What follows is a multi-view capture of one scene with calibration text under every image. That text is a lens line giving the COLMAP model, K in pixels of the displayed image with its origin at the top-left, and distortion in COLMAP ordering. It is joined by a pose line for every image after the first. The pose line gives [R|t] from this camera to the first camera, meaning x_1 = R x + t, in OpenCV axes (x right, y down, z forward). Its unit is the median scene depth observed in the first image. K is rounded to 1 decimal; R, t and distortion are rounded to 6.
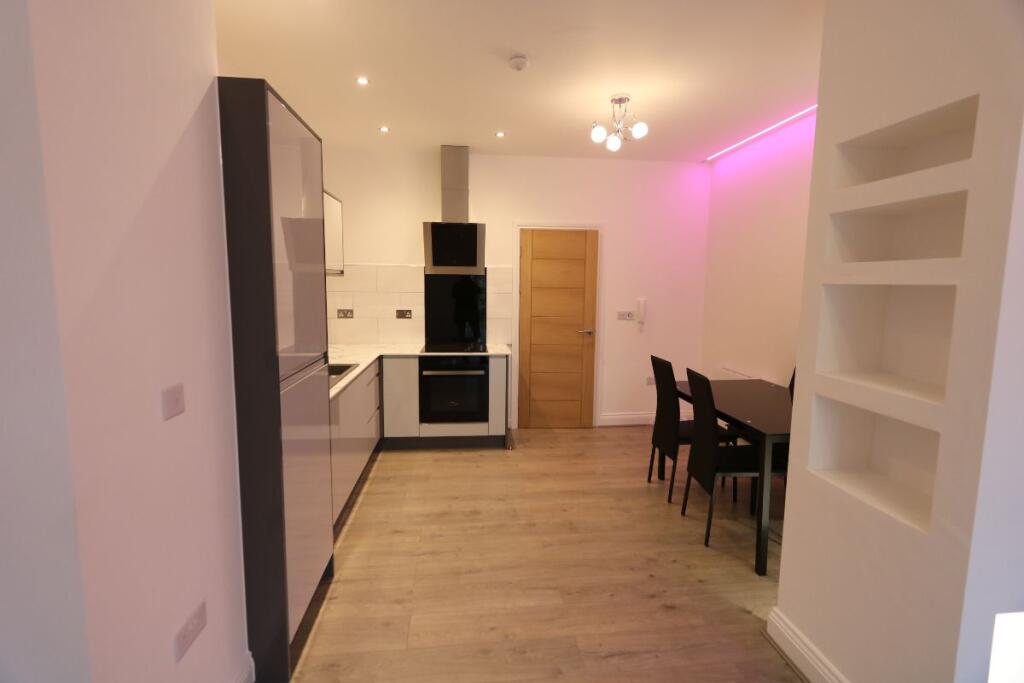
lens RADIAL K [[469.0, 0, 512.5], [0, 469.0, 333.9], [0, 0, 1]] dist [0.010793, -0.000253]
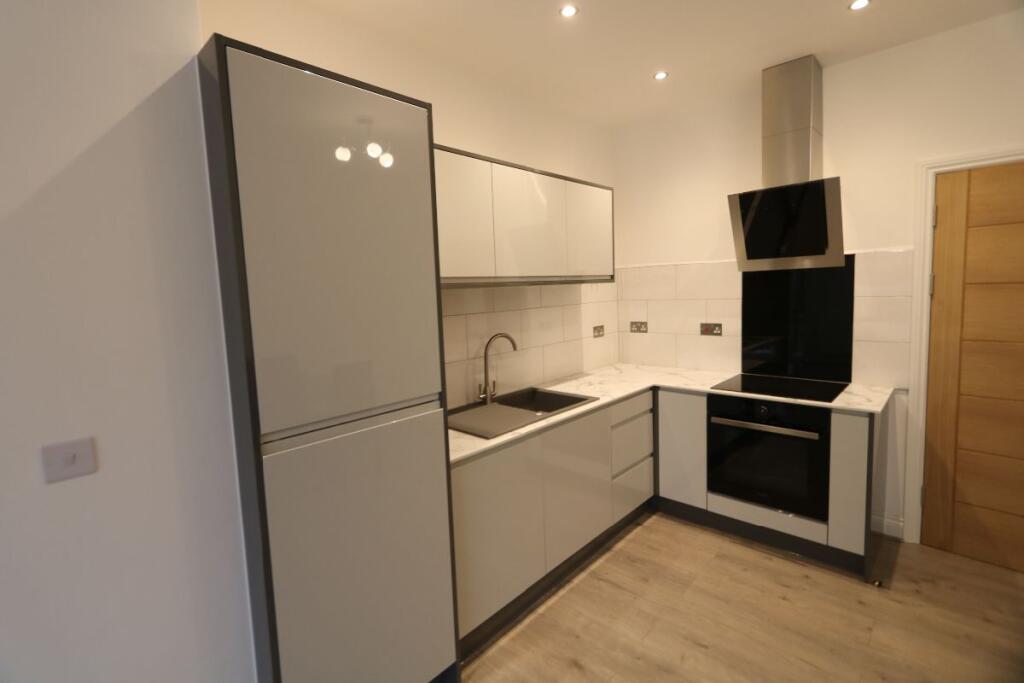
lens RADIAL K [[469.0, 0, 510.4], [0, 469.0, 334.7], [0, 0, 1]] dist [0.010793, -0.000253]
pose [[0.653433, 0.035875, -0.756134, 0.124379], [-0.038009, 0.999171, 0.014560, -0.036010], [0.756030, 0.019225, 0.654255, 0.326076]]
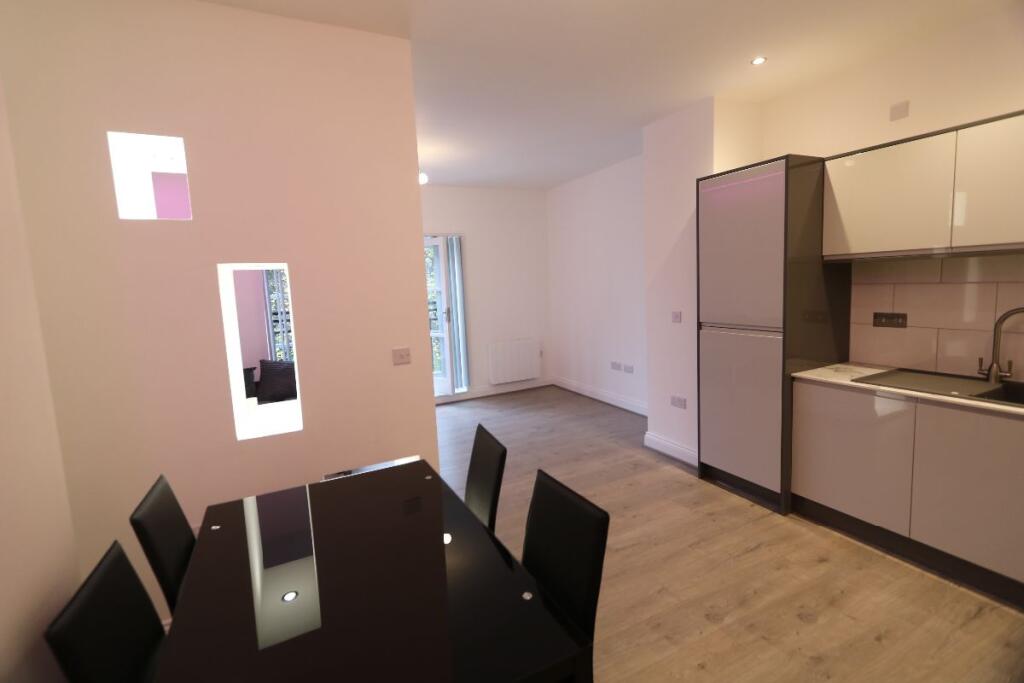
lens RADIAL K [[469.0, 0, 514.6], [0, 469.0, 340.1], [0, 0, 1]] dist [0.010793, -0.000253]
pose [[-0.934908, 0.093367, -0.342387, 0.372579], [0.015323, 0.974492, 0.223898, -0.122490], [0.354558, 0.204078, -0.912491, 1.025207]]
